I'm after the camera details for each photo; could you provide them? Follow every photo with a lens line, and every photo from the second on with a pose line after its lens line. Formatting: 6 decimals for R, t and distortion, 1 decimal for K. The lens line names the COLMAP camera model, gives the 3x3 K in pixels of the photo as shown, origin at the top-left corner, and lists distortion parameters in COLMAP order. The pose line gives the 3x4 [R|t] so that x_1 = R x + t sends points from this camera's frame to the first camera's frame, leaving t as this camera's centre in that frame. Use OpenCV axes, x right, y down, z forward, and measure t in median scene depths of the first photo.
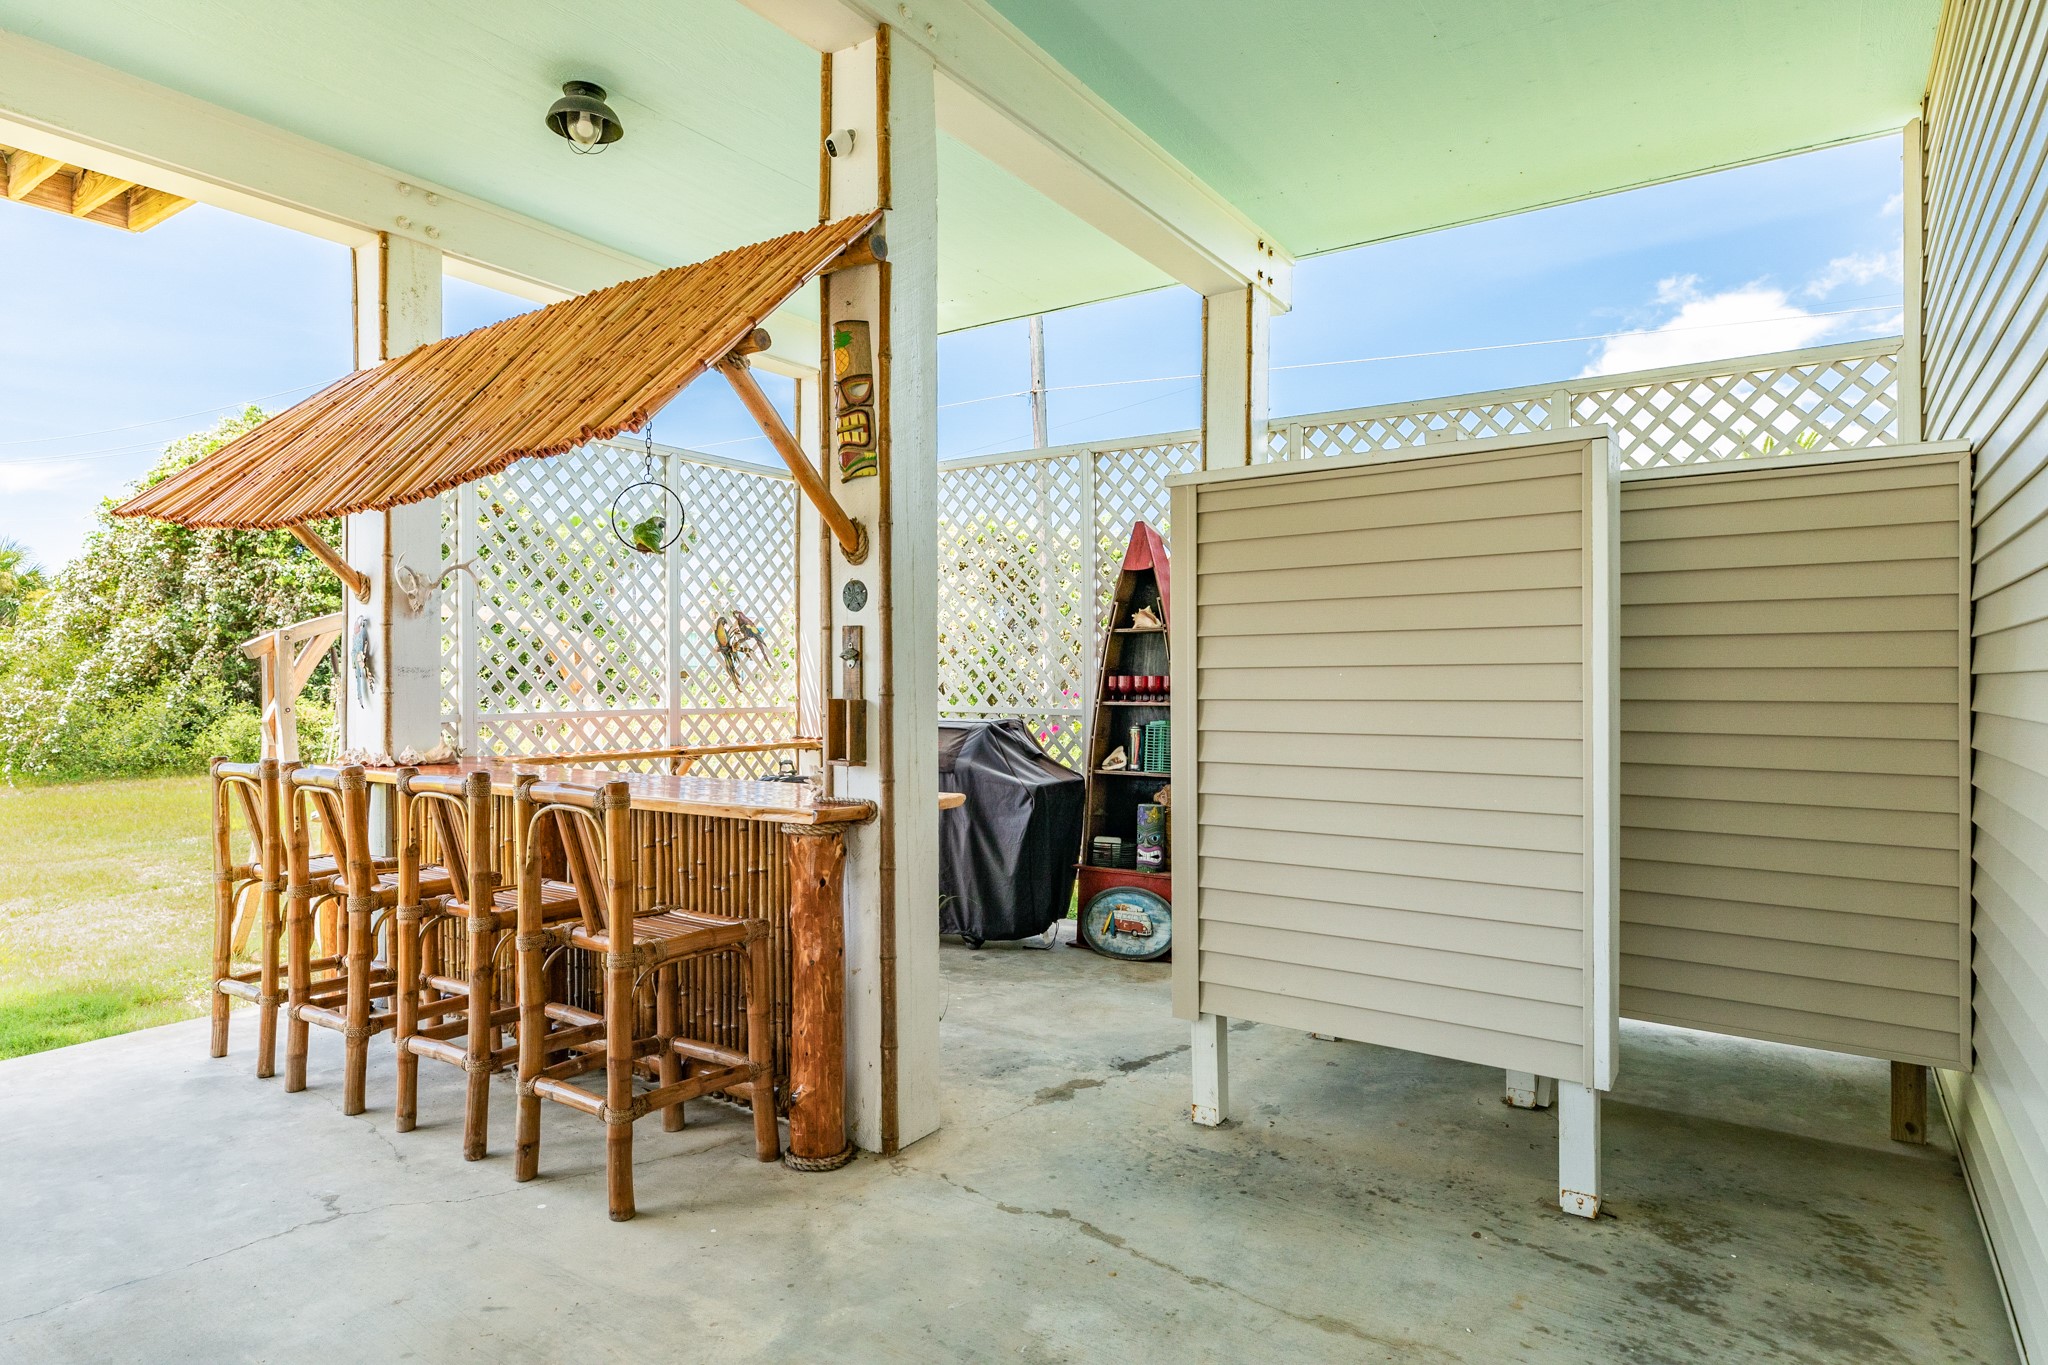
lens RADIAL K [[1152.4, 0, 1017.6], [0, 1152.4, 673.3], [0, 0, 1]] dist [0.008774, -0.000063]
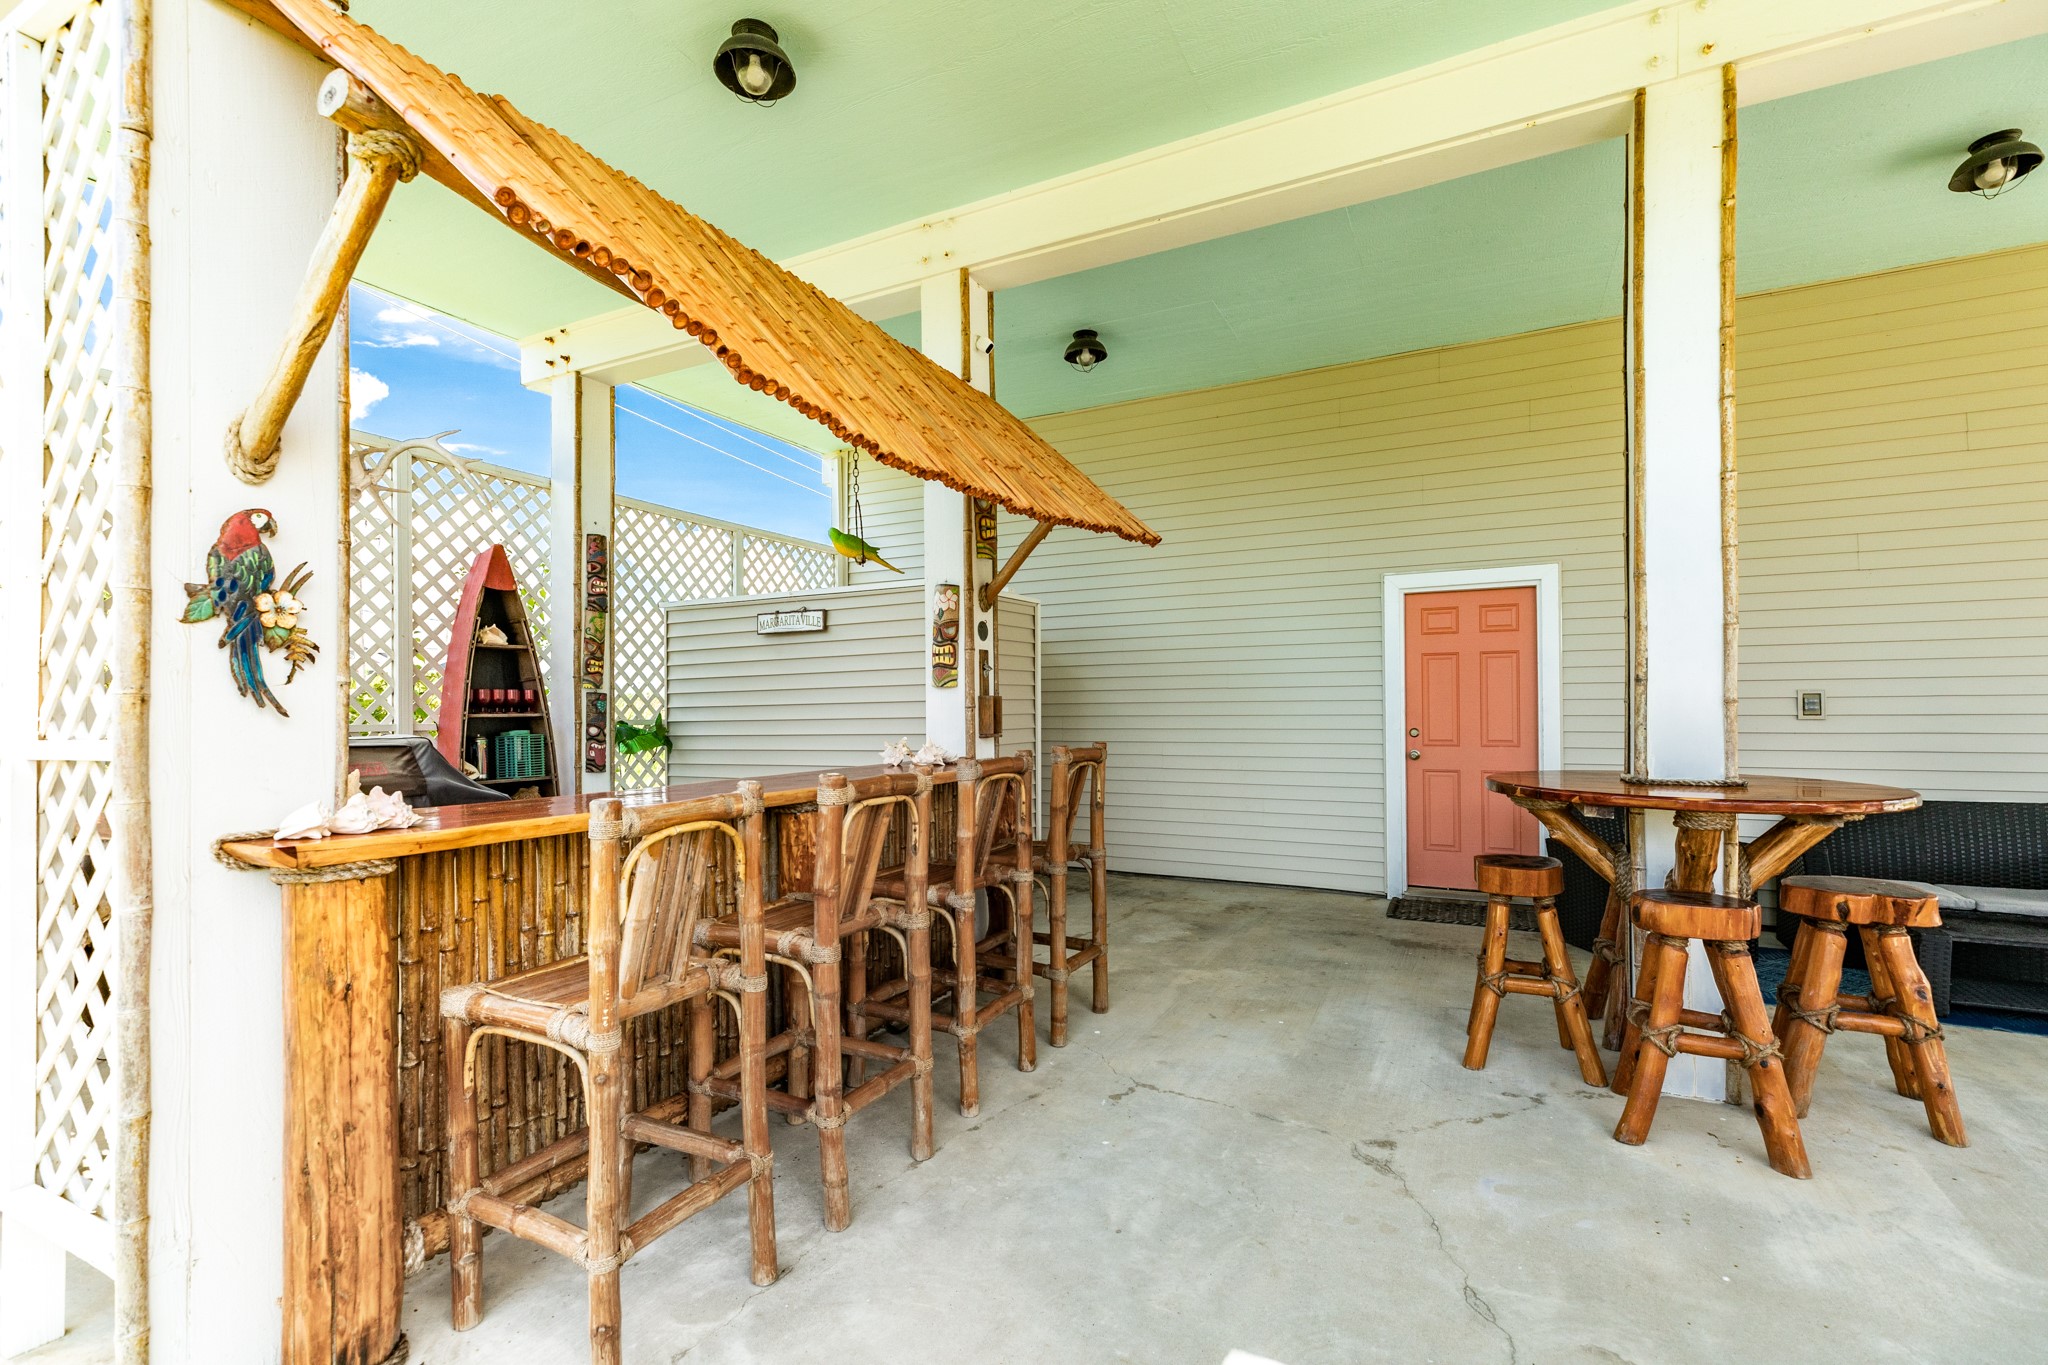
lens RADIAL K [[923.6, 0, 1020.2], [0, 923.6, 704.4], [0, 0, 1]] dist [0.002216, -0.000621]
pose [[-0.124028, 0.008038, 0.992246, -1.426002], [0.003533, 0.999964, -0.007659, 0.043705], [-0.992272, 0.002556, -0.124052, 1.122808]]
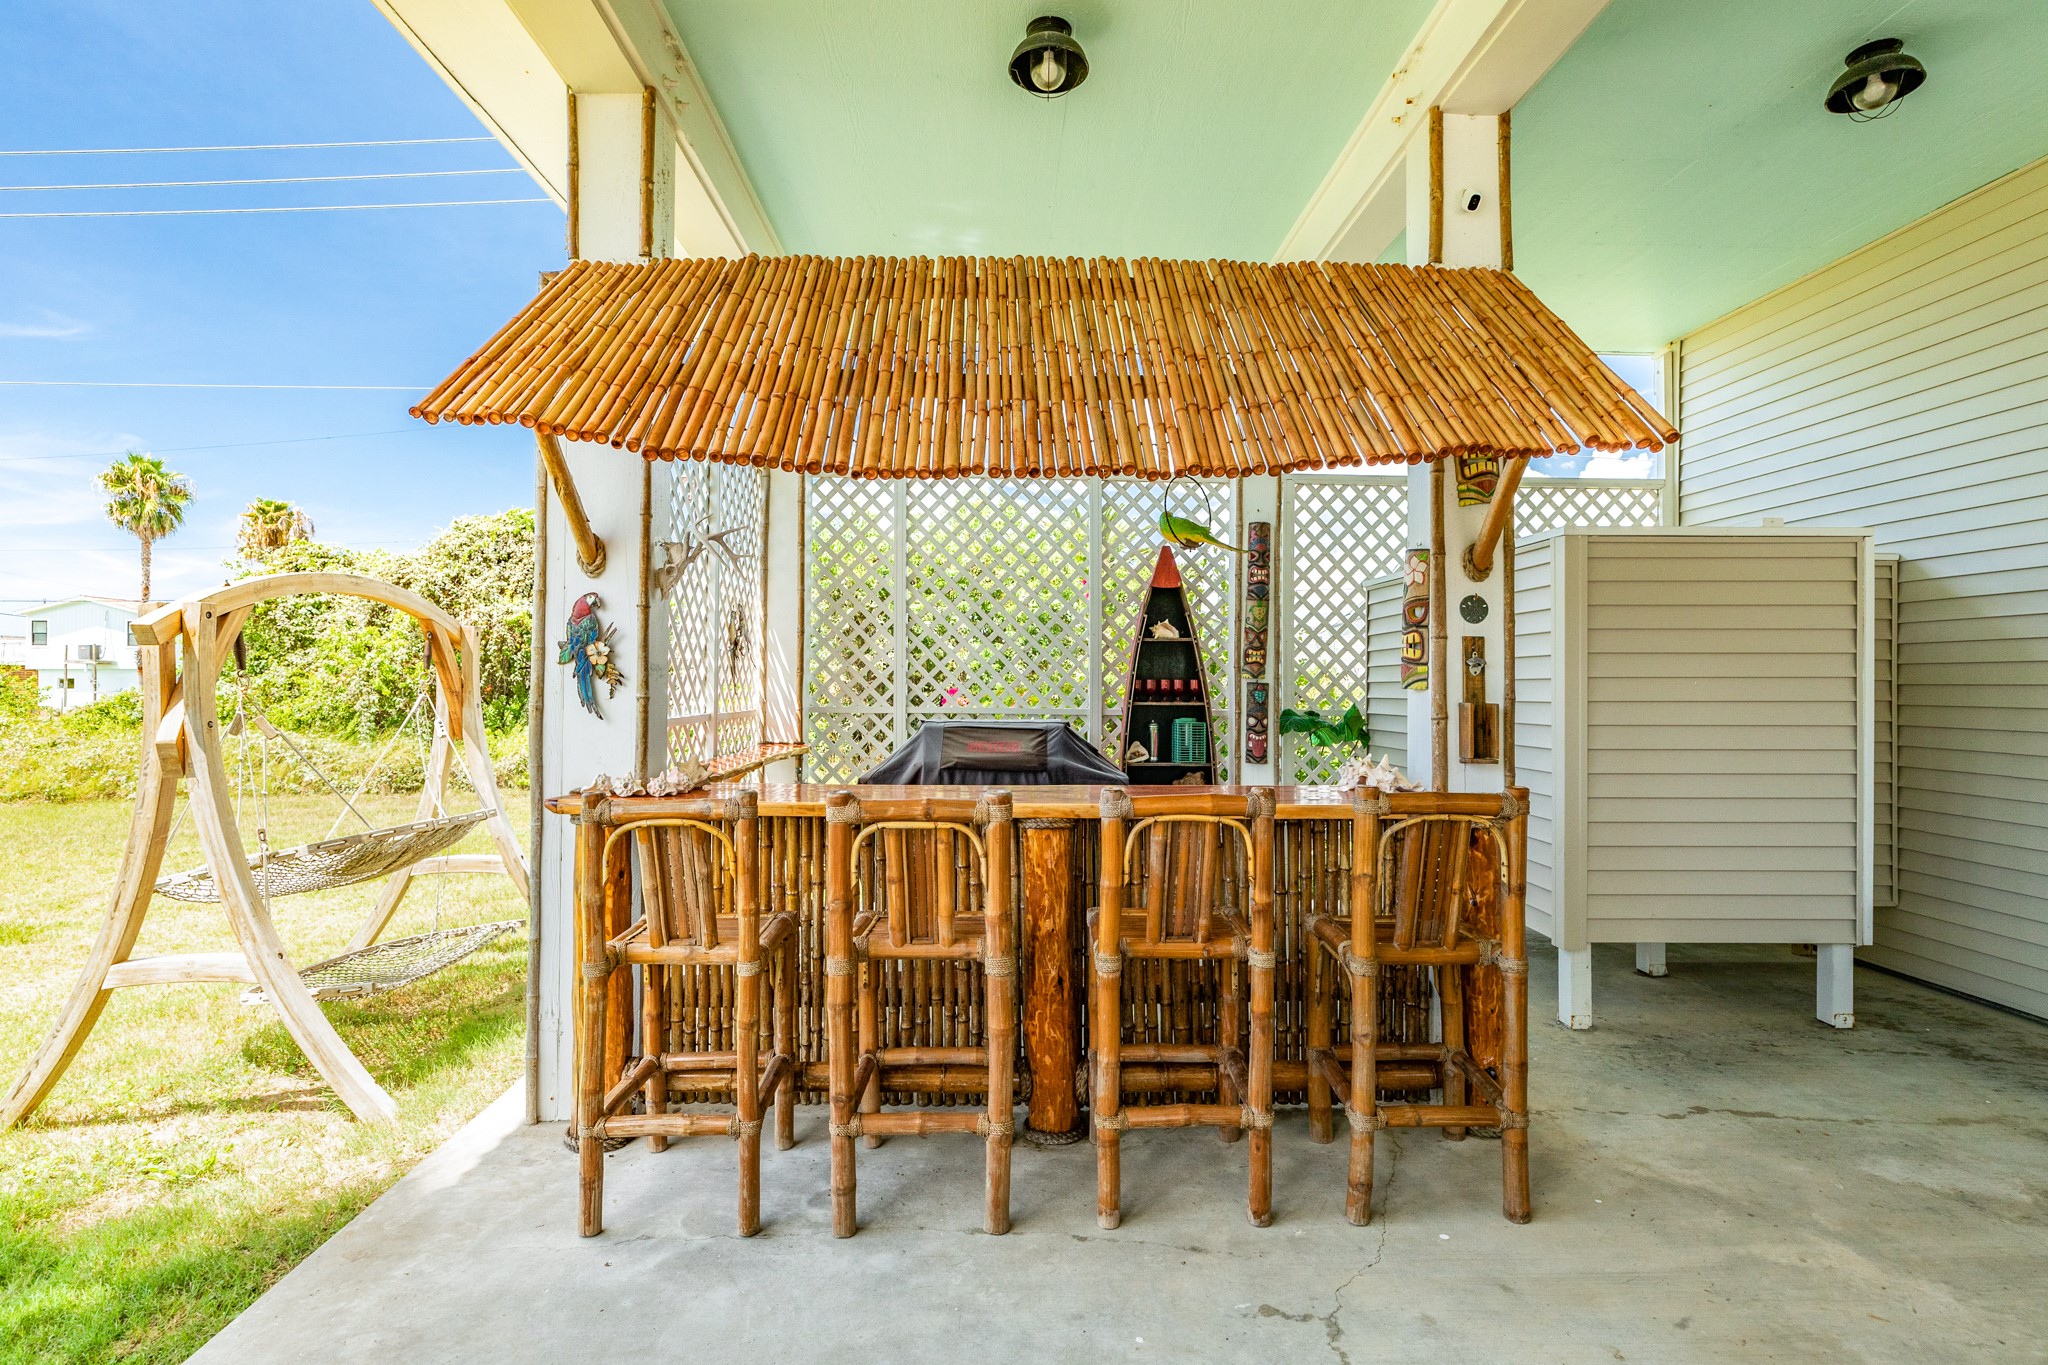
lens RADIAL K [[1004.8, 0, 1021.4], [0, 1004.8, 671.8], [0, 0, 1]] dist [-0.003350, 0.000102]
pose [[0.811648, 0.010251, 0.584057, -1.068797], [-0.009294, 0.999946, -0.004635, 0.000765], [-0.584073, -0.001667, 0.811699, 0.479447]]
